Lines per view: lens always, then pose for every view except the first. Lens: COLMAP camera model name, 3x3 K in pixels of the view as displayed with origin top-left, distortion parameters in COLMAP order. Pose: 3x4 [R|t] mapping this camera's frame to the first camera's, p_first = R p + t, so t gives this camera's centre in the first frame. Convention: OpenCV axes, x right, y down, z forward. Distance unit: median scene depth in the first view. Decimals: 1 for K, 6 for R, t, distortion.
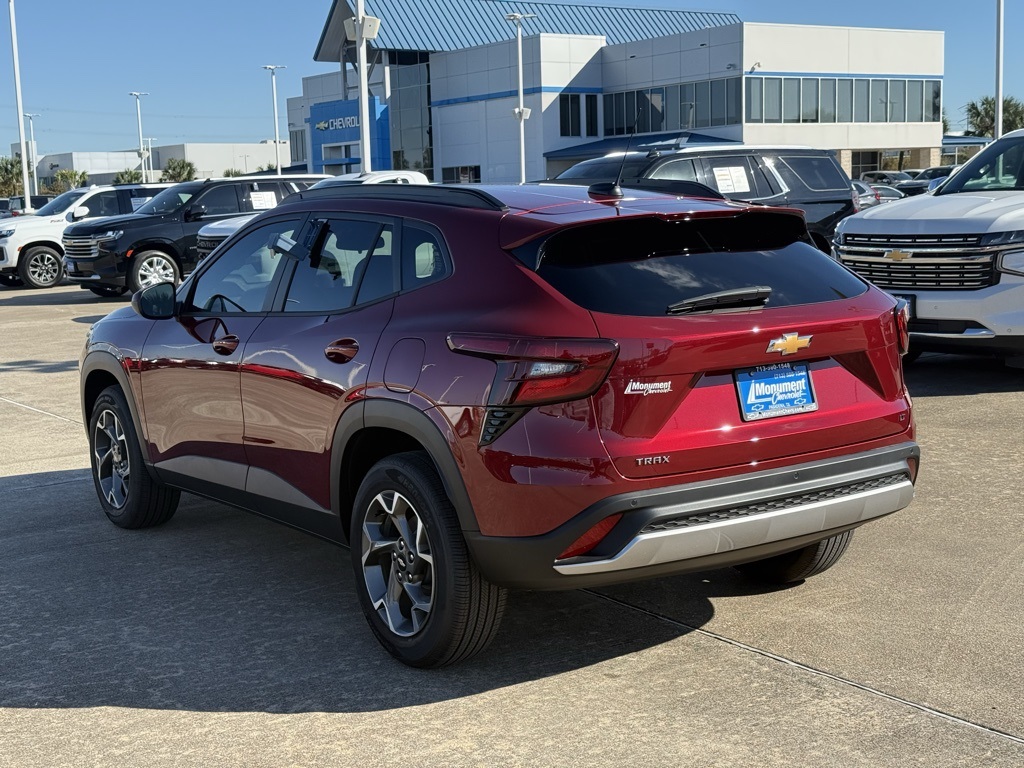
lens RADIAL K [[1403.9, 0, 512.0], [0, 1403.9, 384.0], [0, 0, 1]] dist [0.127887, -0.088704]
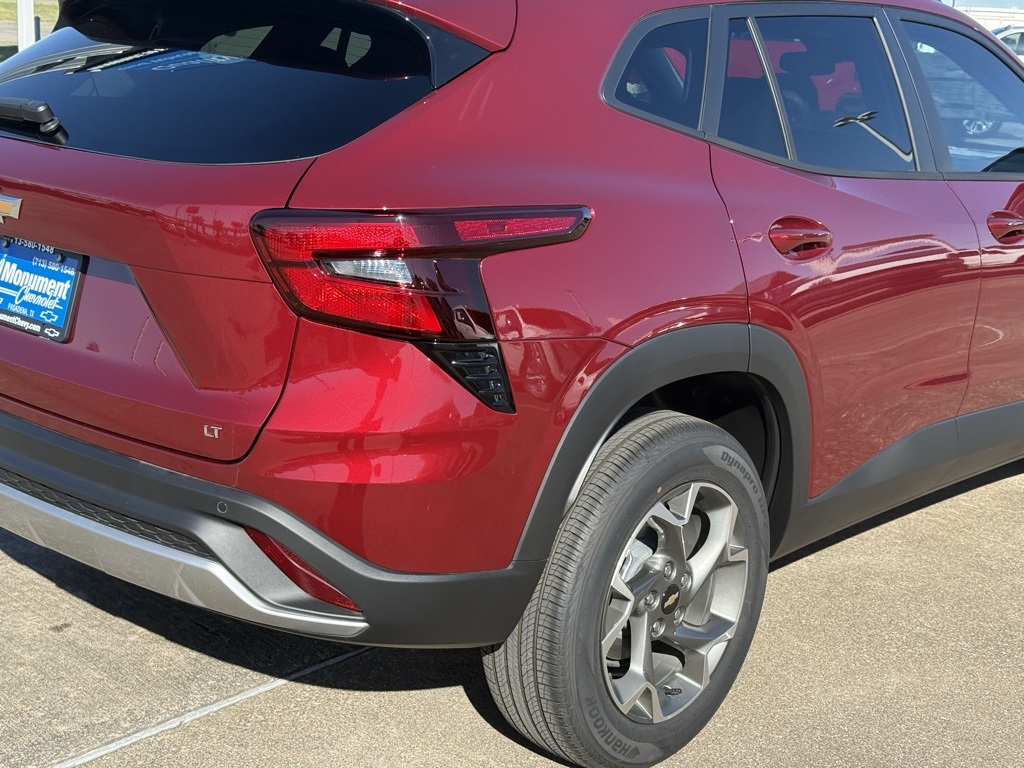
lens RADIAL K [[1430.6, 0, 538.3], [0, 1430.6, 384.0], [0, 0, 1]] dist [0.123128, -0.072467]
pose [[0.253805, 0.282232, -0.925164, 0.776834], [-0.192523, 0.952086, 0.237628, -0.133874], [0.947902, 0.117804, 0.295980, 0.988694]]
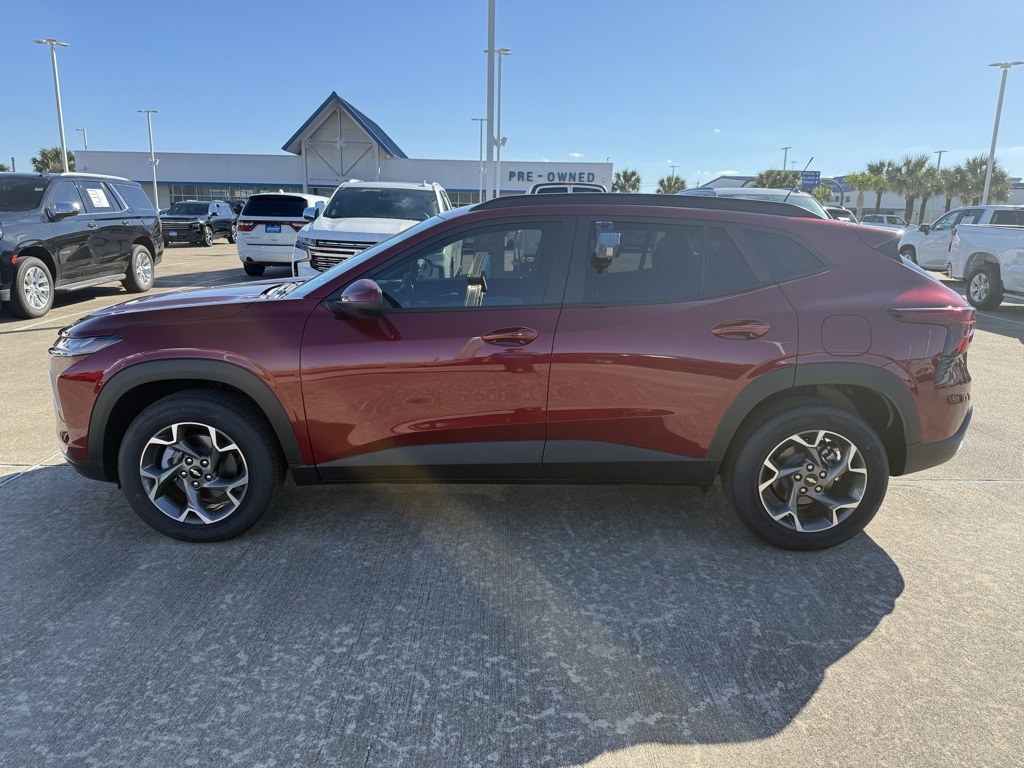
lens RADIAL K [[726.0, 0, 497.0], [0, 726.0, 372.0], [0, 0, 1]] dist [0.006067, -0.004150]
pose [[0.566217, -0.126768, 0.814450, -0.832009], [0.067468, 0.991915, 0.107486, -0.076464], [-0.821490, -0.005911, 0.570192, 0.864972]]
